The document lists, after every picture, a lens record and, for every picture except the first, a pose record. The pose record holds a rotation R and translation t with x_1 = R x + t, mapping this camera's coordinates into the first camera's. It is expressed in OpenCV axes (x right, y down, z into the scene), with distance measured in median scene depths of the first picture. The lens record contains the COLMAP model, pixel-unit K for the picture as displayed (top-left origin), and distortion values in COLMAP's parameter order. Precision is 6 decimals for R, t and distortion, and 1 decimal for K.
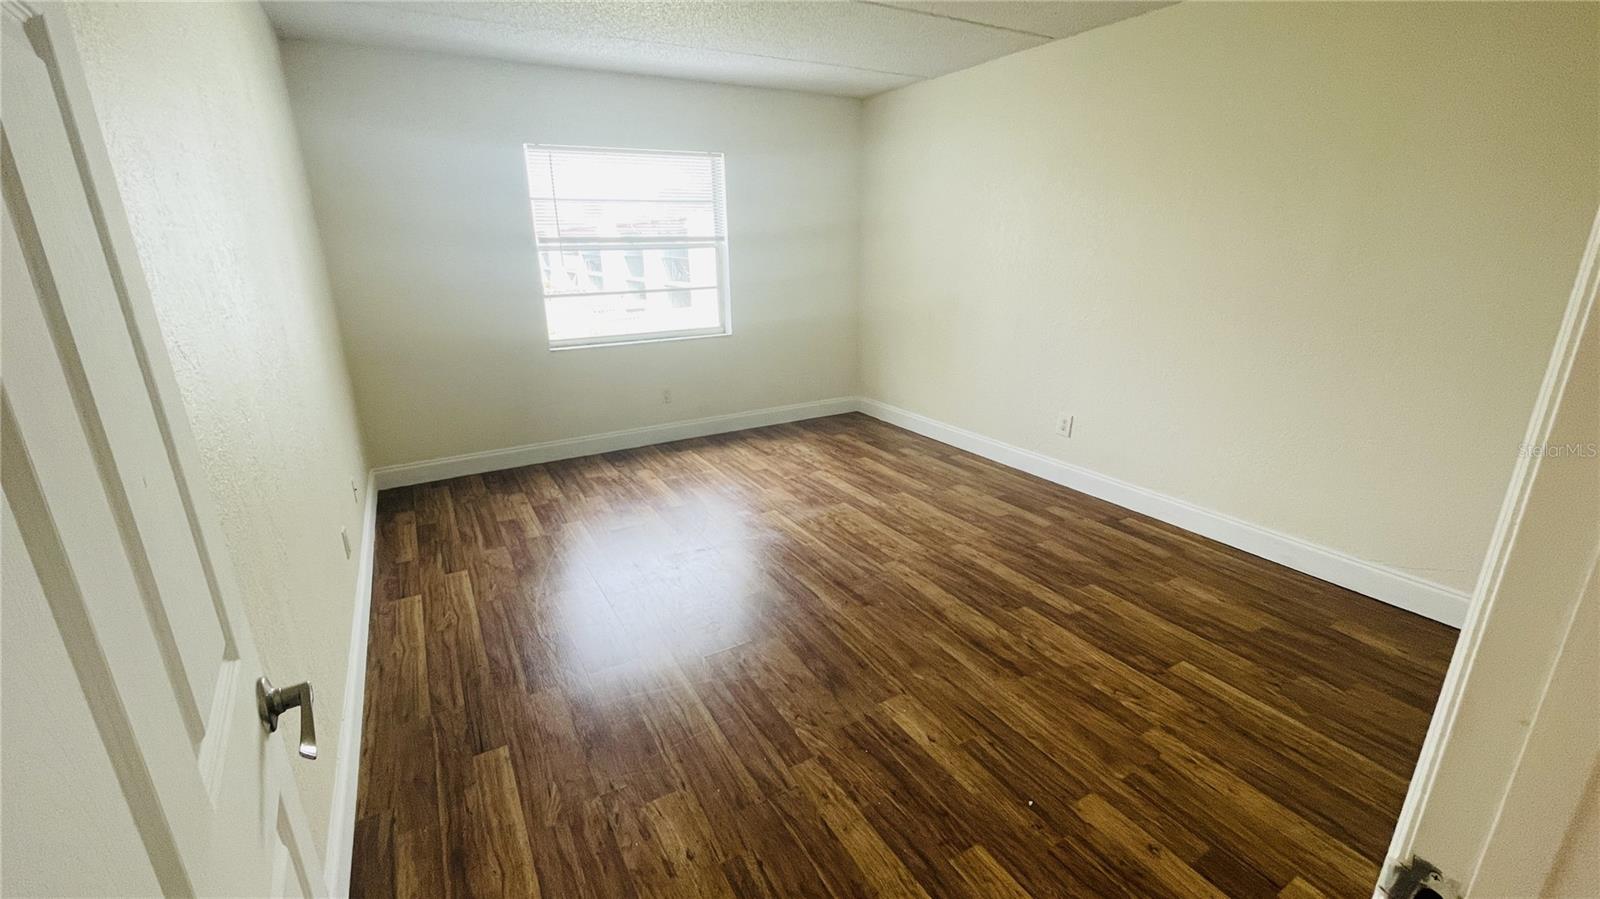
lens RADIAL K [[652.2, 0, 798.8], [0, 652.2, 445.2], [0, 0, 1]] dist [-0.001438, -0.000132]
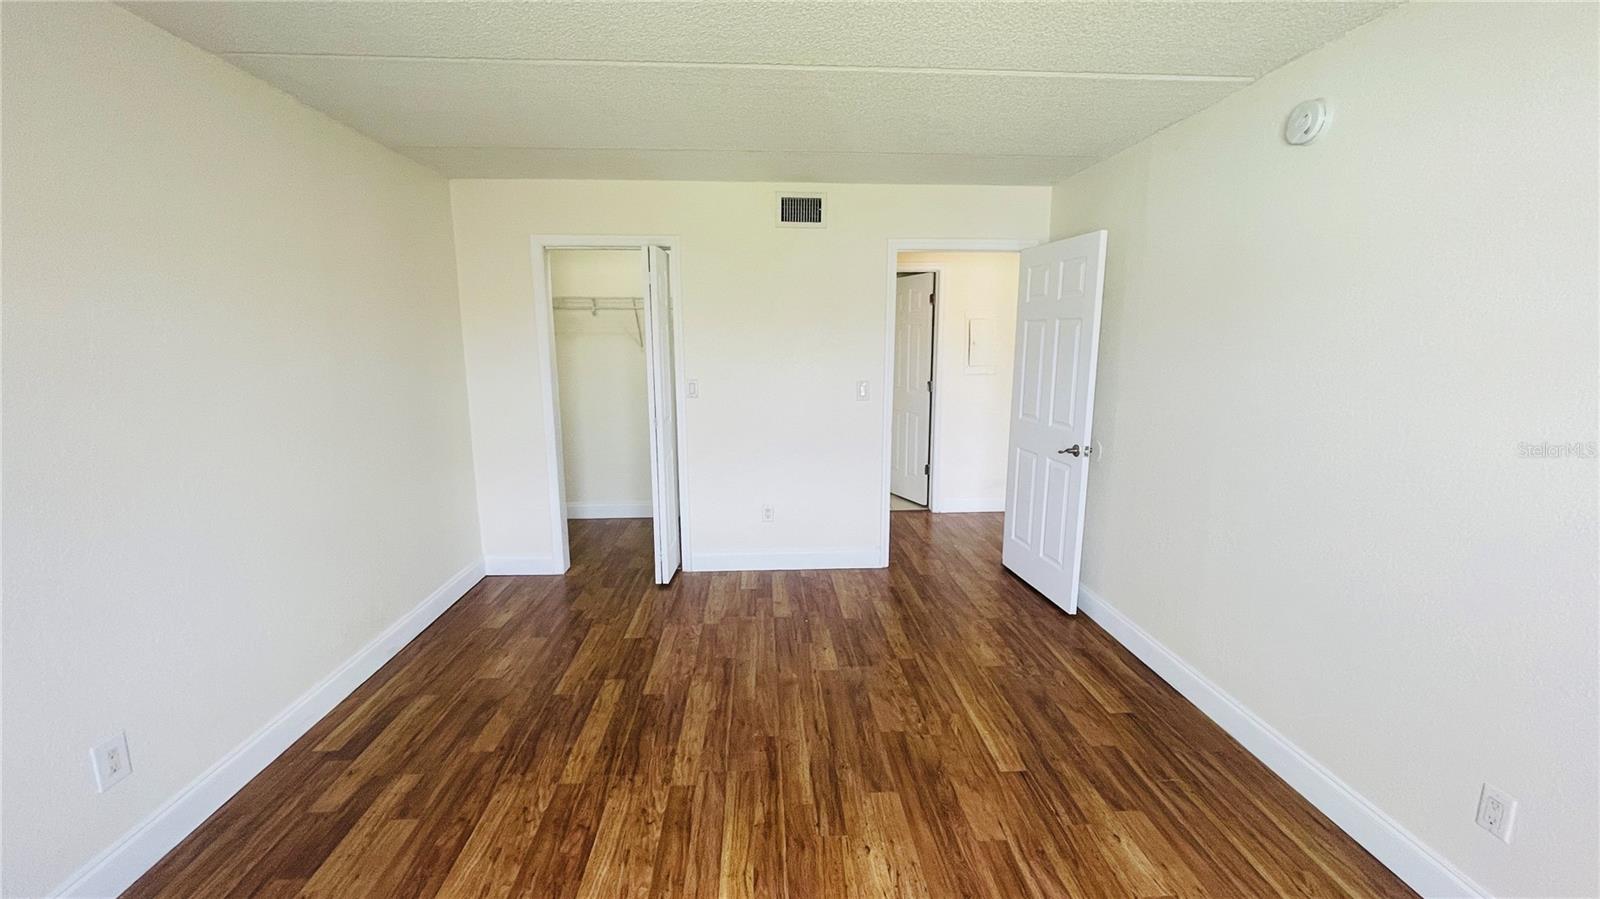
lens RADIAL K [[652.2, 0, 798.4], [0, 652.2, 451.2], [0, 0, 1]] dist [-0.001438, -0.000132]
pose [[-0.891275, -0.066439, 0.448570, -0.319914], [0.147508, 0.892931, 0.425341, -0.508764], [-0.428801, 0.445264, -0.786047, 1.524756]]
